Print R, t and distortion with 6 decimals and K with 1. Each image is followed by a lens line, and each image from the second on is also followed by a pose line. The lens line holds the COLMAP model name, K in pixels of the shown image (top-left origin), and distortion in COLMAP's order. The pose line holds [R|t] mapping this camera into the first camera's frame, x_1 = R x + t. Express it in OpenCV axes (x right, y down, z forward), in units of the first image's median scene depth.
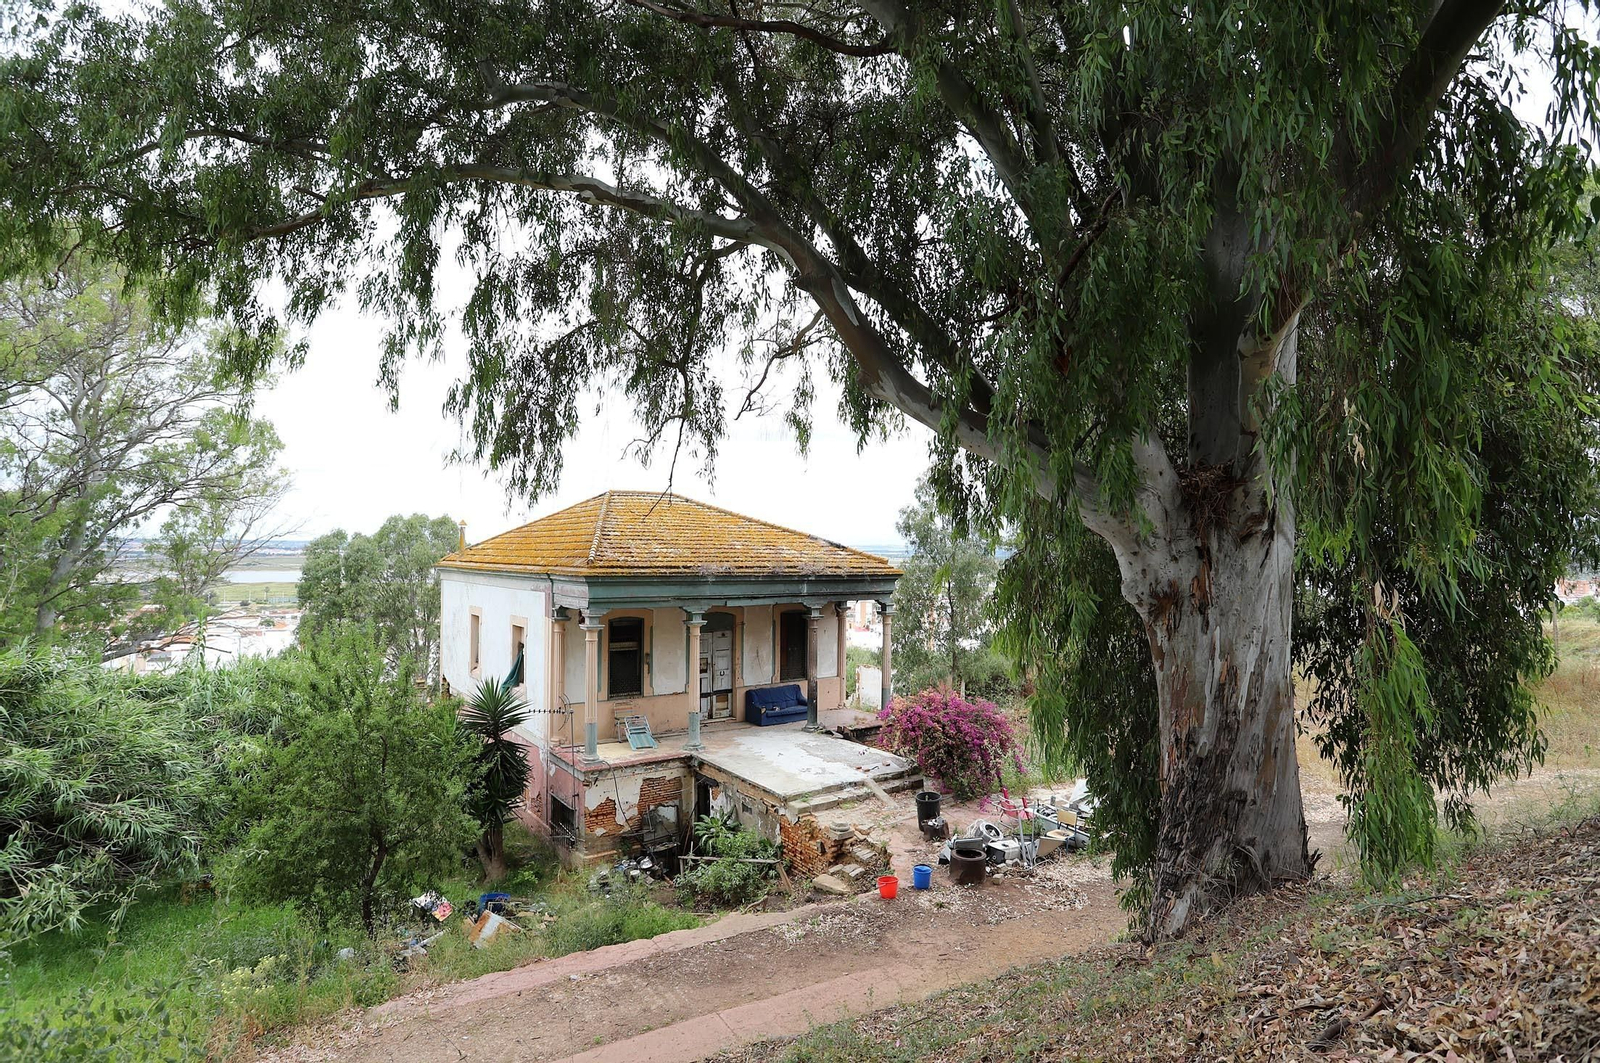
lens RADIAL K [[820.5, 0, 816.8], [0, 820.5, 518.1], [0, 0, 1]] dist [-0.090257, 0.056946]
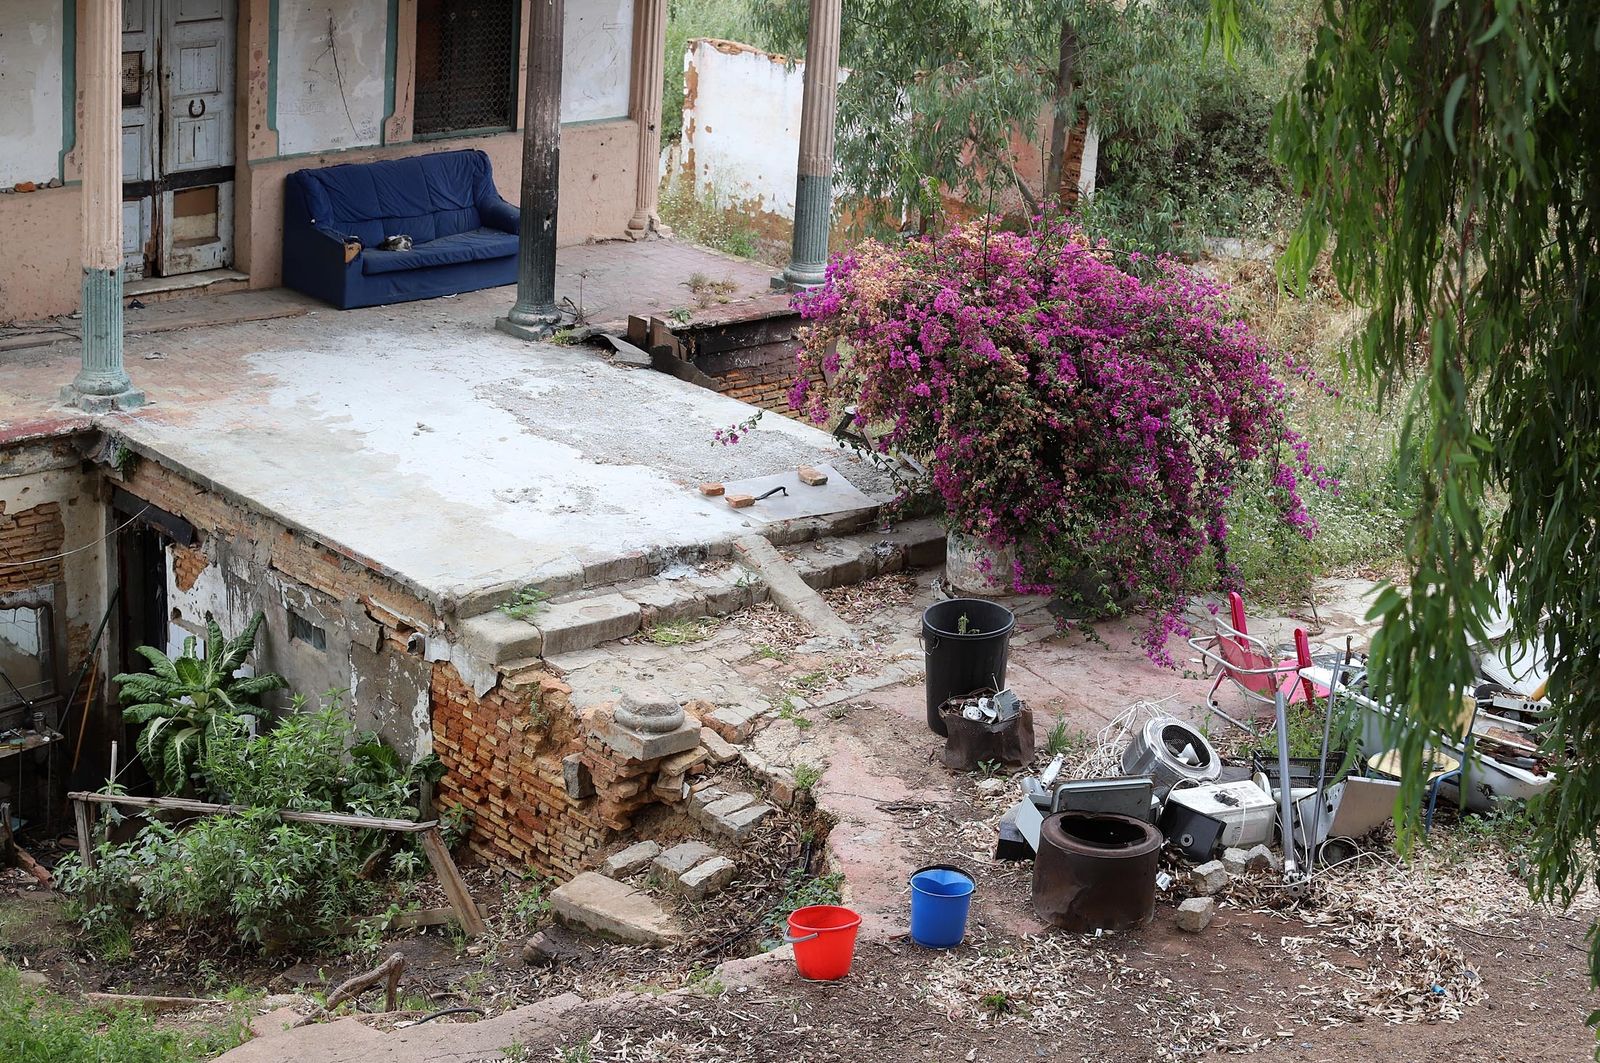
lens RADIAL K [[3255.0, 0, 777.0], [0, 3255.0, 500.8], [0, 0, 1]] dist [-0.332763, 0.177917]
pose [[0.995831, 0.020570, 0.088873, -0.025688], [-0.049191, 0.941548, 0.333268, -0.058329], [-0.076822, -0.336250, 0.938634, -0.029887]]
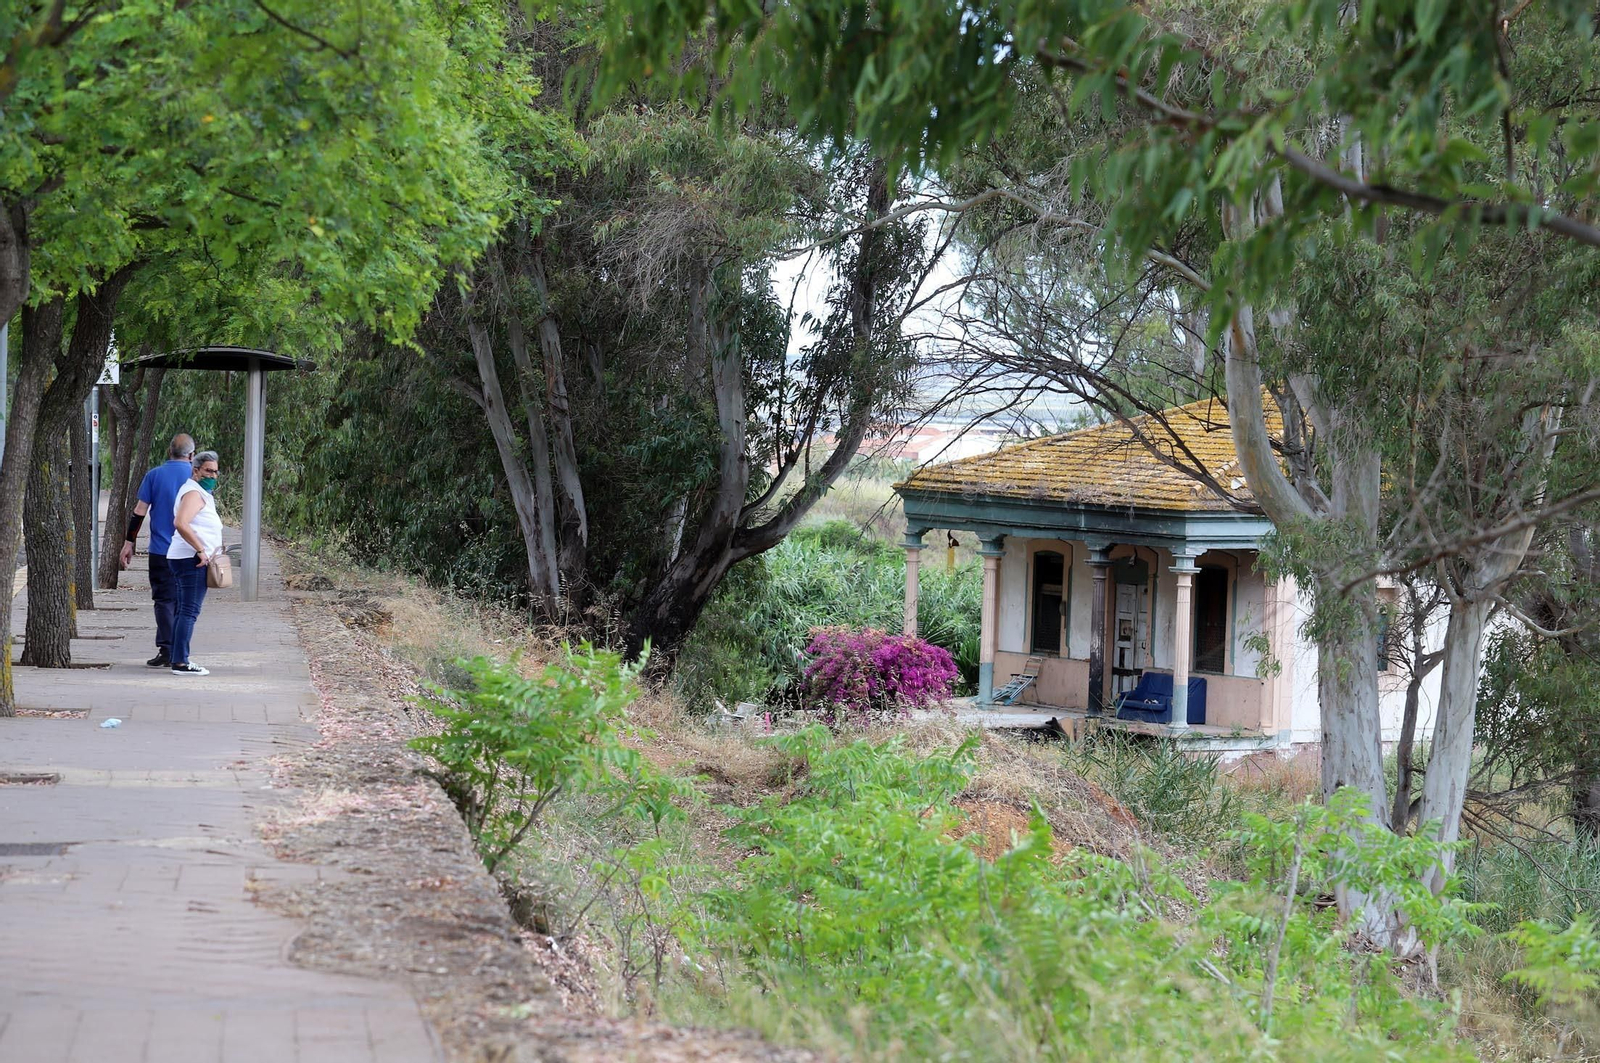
lens RADIAL K [[6277.4, 0, 800.0], [0, 6277.4, 531.5], [0, 0, 1]] dist [0.218878, 7.306285]
pose [[-0.046691, 0.021163, -0.998685, 7.046695], [0.000617, 0.999776, 0.021157, -0.029120], [0.998909, 0.000371, -0.046693, 1.280710]]
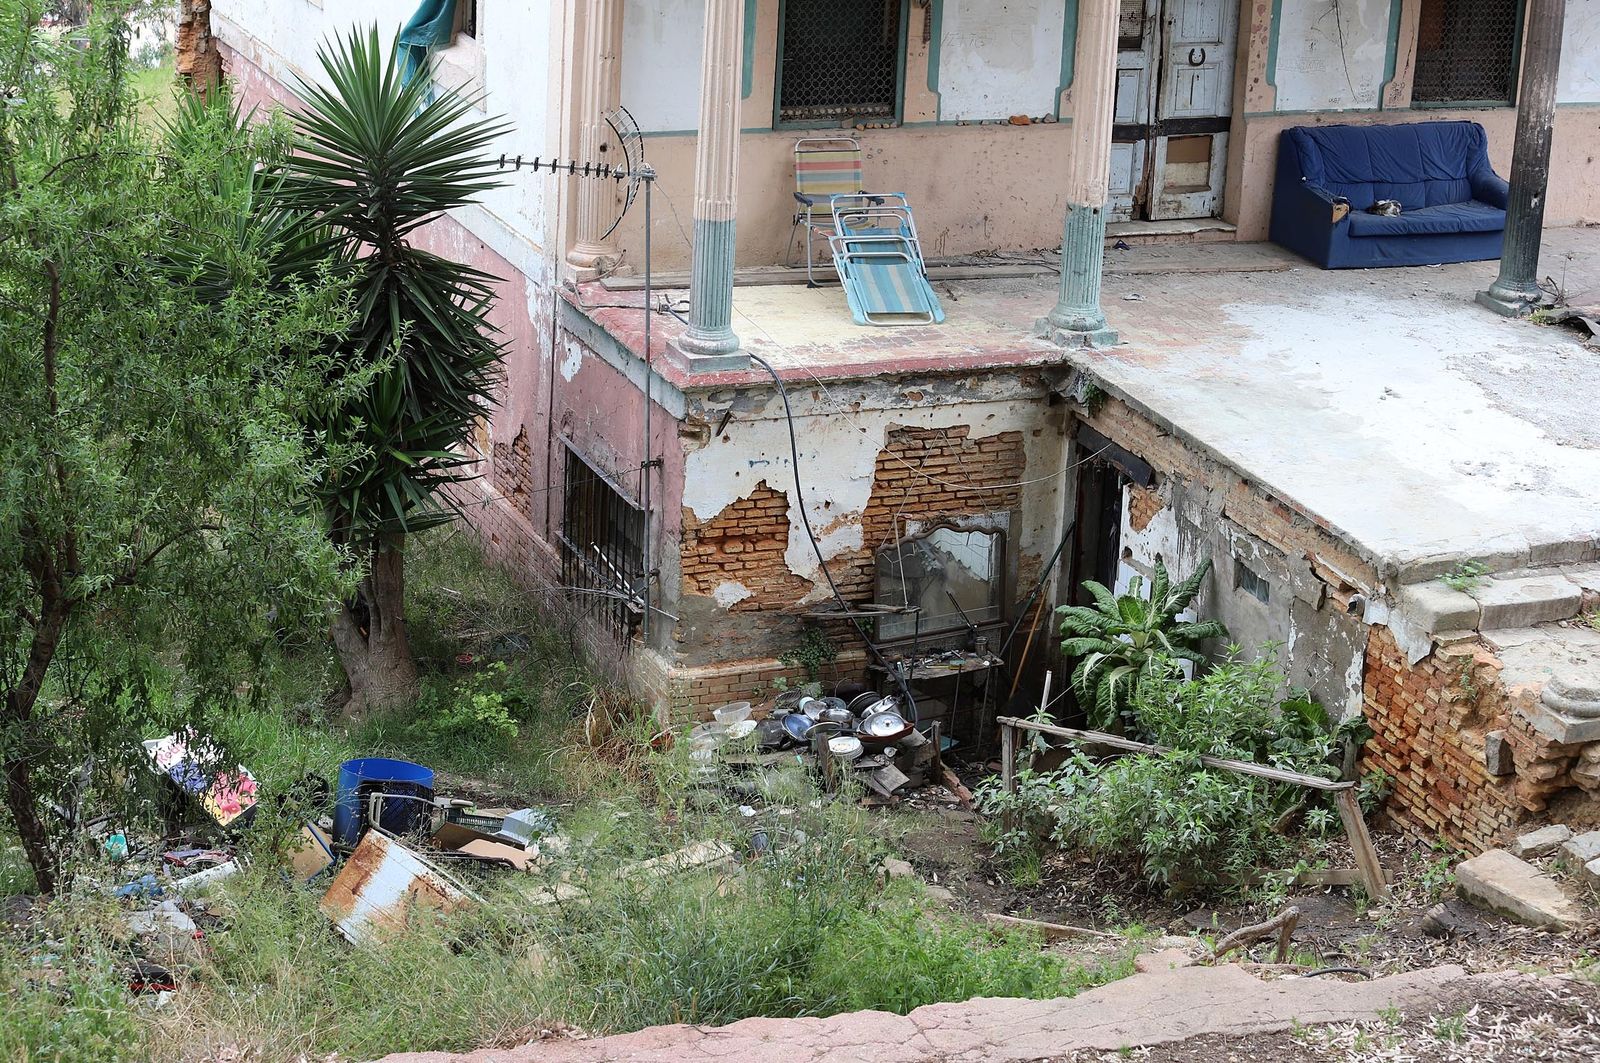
lens RADIAL K [[3255.0, 0, 777.0], [0, 3255.0, 500.8], [0, 0, 1]] dist [-0.332763, 0.177917]
pose [[0.969422, 0.118182, -0.215067, -0.009224], [-0.034566, 0.933420, 0.357116, -0.057210], [0.242953, -0.338762, 0.908963, -0.034926]]
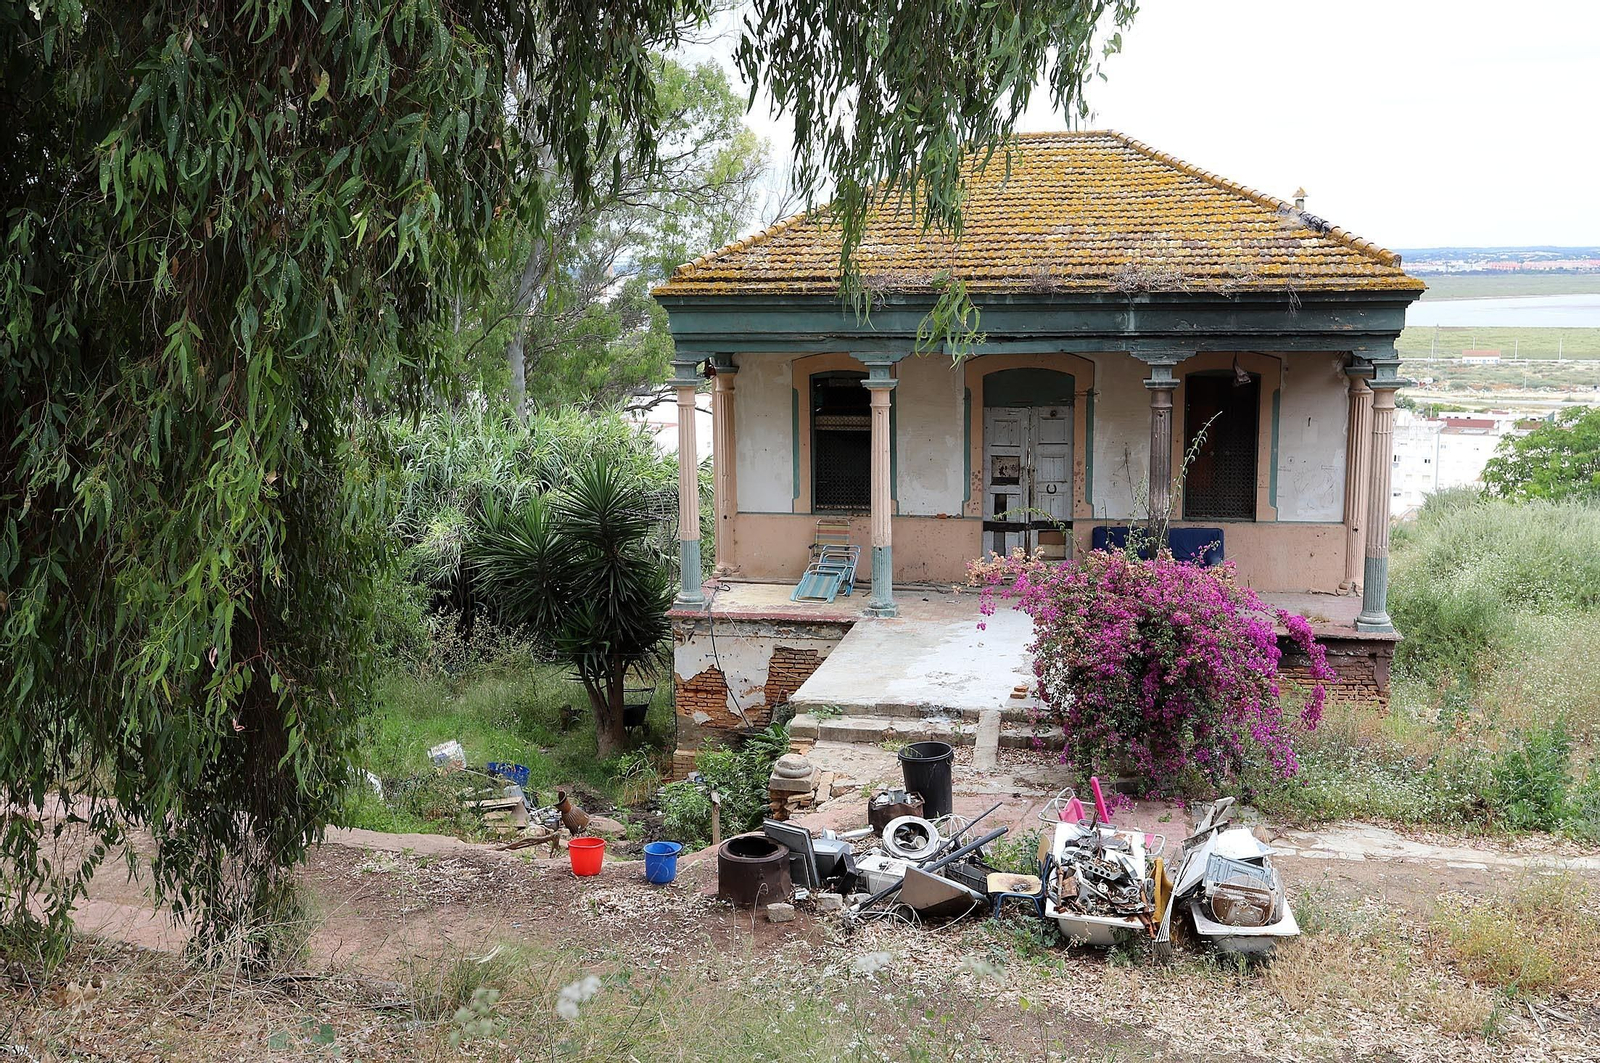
lens RADIAL K [[1581.0, 0, 800.0], [0, 1581.0, 531.5], [0, 0, 1]] dist [0.013880, 0.018666]
pose [[0.658650, 0.106300, -0.744903, 0.696831], [0.049996, 0.981601, 0.184285, 0.034326], [0.750786, -0.158621, 0.641217, 0.325075]]
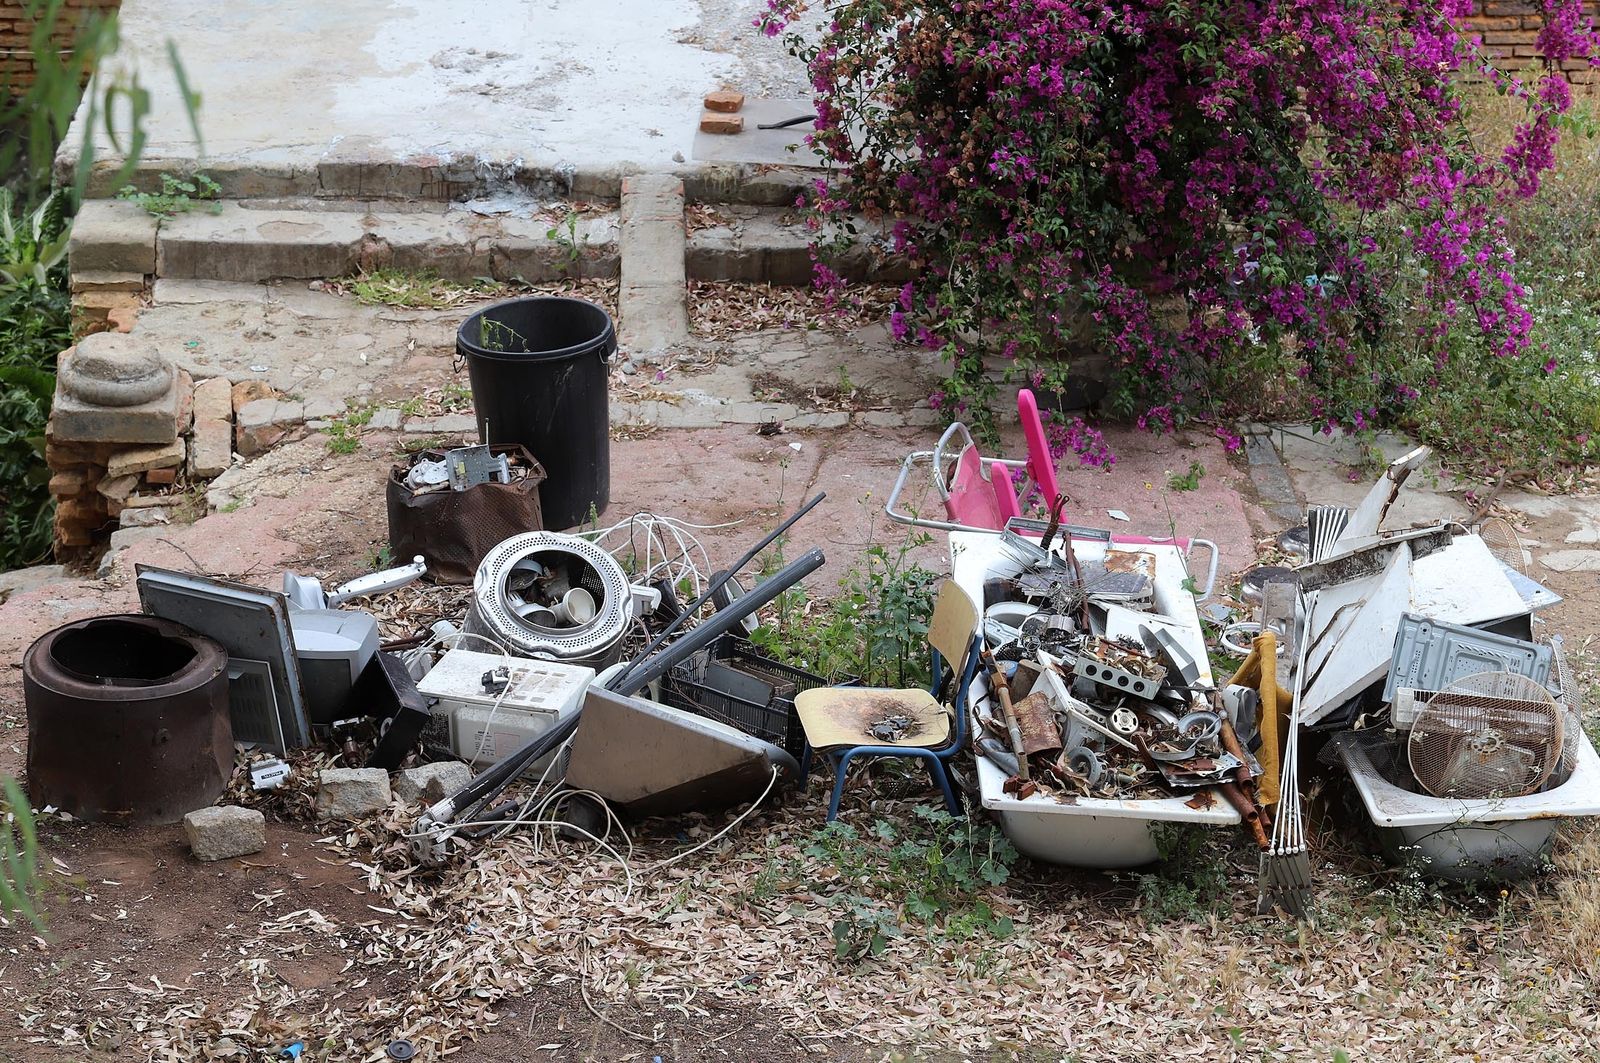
lens RADIAL K [[4844.8, 0, 800.0], [0, 4844.8, 531.5], [0, 0, 1]] dist [-0.029508, 0.629930]
pose [[0.820581, 0.233980, -0.521440, 0.646147], [0.003351, 0.910374, 0.413774, -0.031710], [0.571520, -0.341282, 0.746251, 0.237404]]
